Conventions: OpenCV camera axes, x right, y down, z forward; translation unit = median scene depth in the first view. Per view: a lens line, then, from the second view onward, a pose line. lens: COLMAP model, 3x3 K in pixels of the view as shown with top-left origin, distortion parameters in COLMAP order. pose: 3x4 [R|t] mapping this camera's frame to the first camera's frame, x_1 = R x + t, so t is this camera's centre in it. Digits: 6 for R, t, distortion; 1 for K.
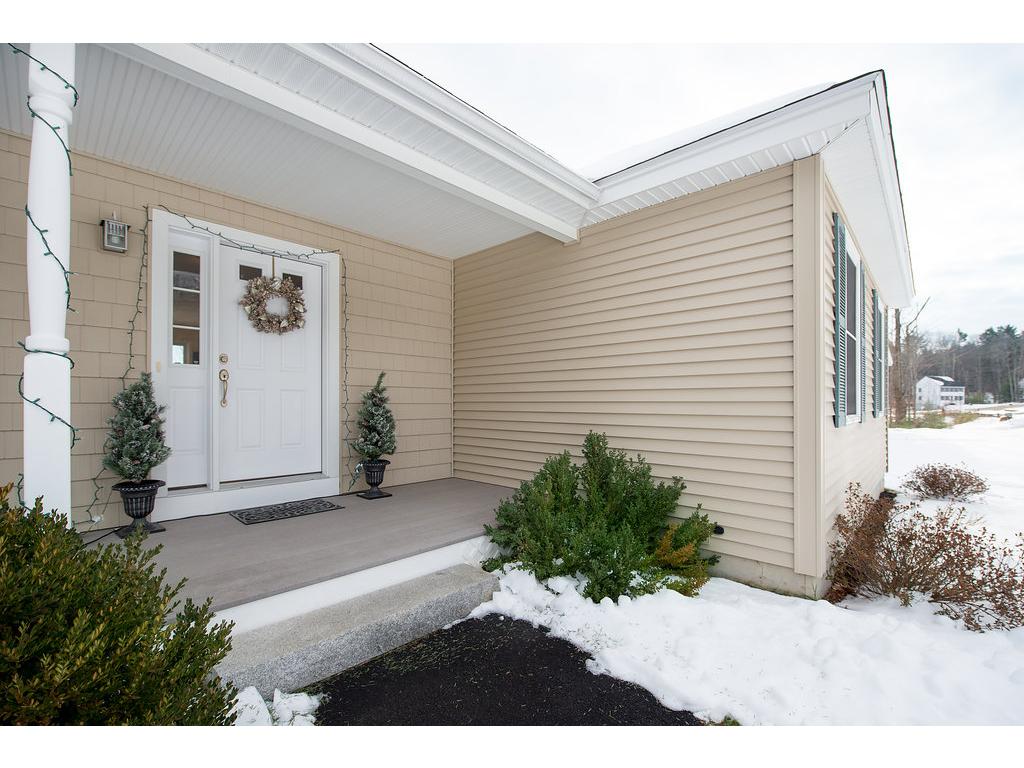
lens RADIAL K [[450.2, 0, 511.2], [0, 450.2, 390.0], [0, 0, 1]] dist [-0.002135, -0.000199]
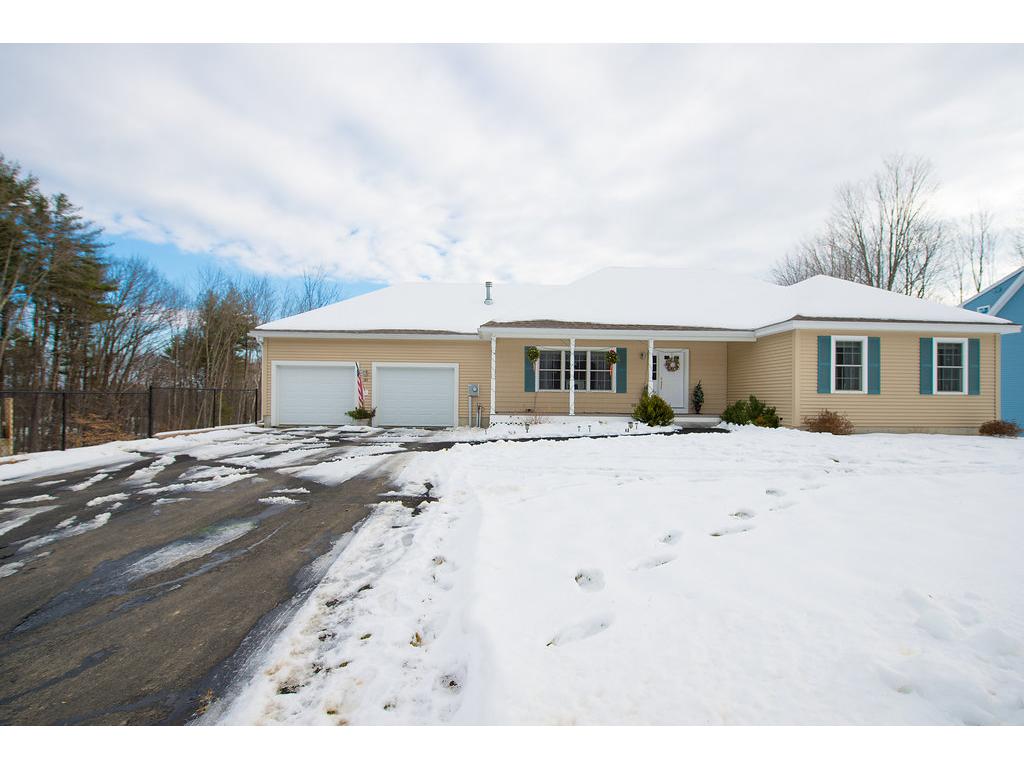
lens RADIAL K [[439.8, 0, 513.7], [0, 439.8, 398.1], [0, 0, 1]] dist [-0.011633, -0.000659]
pose [[0.706966, 0.006166, -0.707220, 1.371012], [0.003272, 0.999923, 0.011989, 0.066766], [0.707240, -0.010790, 0.706892, -3.048888]]
